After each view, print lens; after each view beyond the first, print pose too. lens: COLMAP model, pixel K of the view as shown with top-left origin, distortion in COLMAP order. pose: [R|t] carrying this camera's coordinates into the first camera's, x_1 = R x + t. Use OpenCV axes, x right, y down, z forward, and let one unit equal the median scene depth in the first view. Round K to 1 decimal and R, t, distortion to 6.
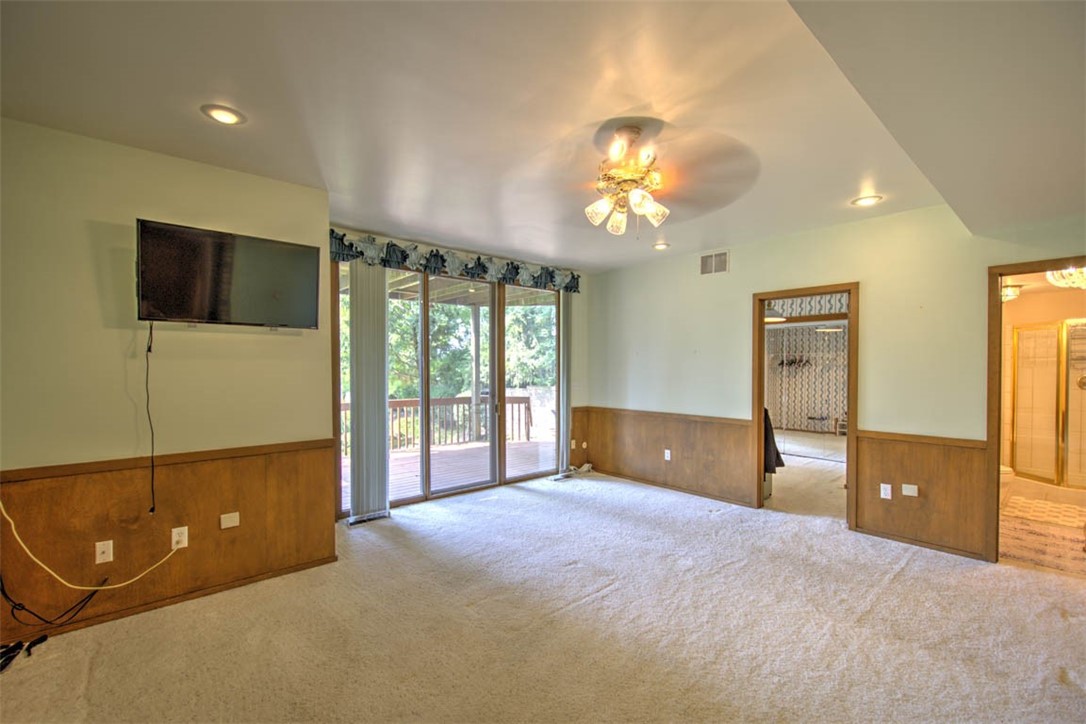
lens RADIAL K [[466.0, 0, 539.6], [0, 466.0, 368.5], [0, 0, 1]] dist [0.001930, 0.000334]
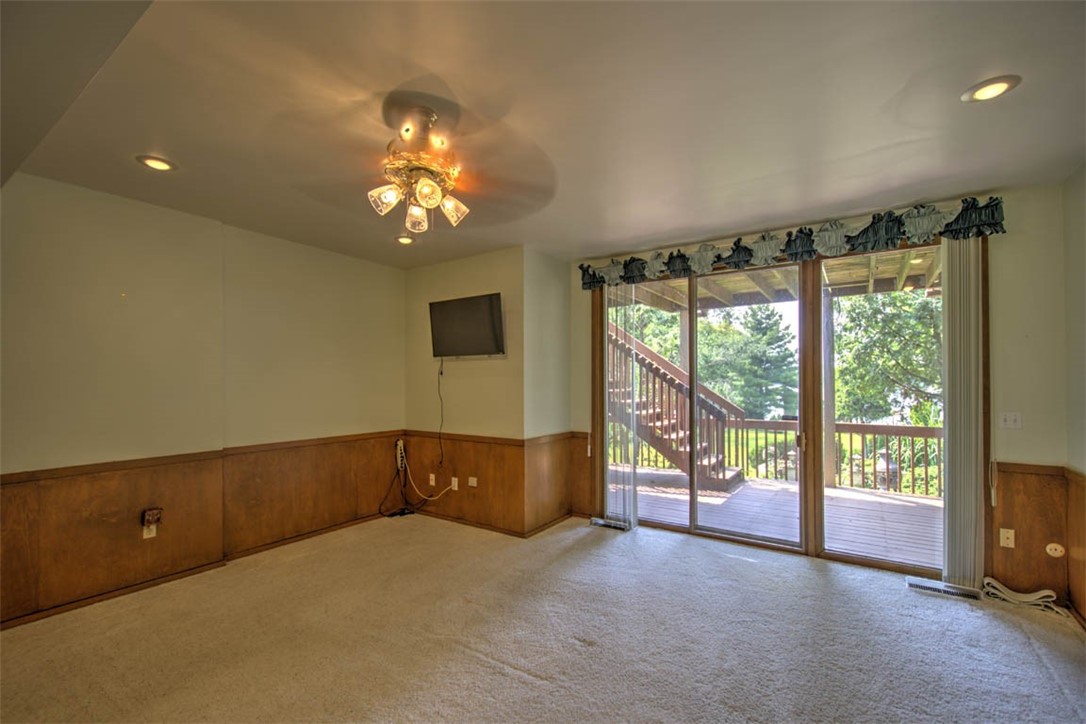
lens RADIAL K [[466.0, 0, 541.5], [0, 466.0, 368.6], [0, 0, 1]] dist [0.001930, 0.000334]
pose [[0.260471, -0.026112, -0.965128, 0.591179], [-0.002200, 0.999616, -0.027639, -0.003428], [0.965479, 0.009322, 0.260314, 0.542678]]
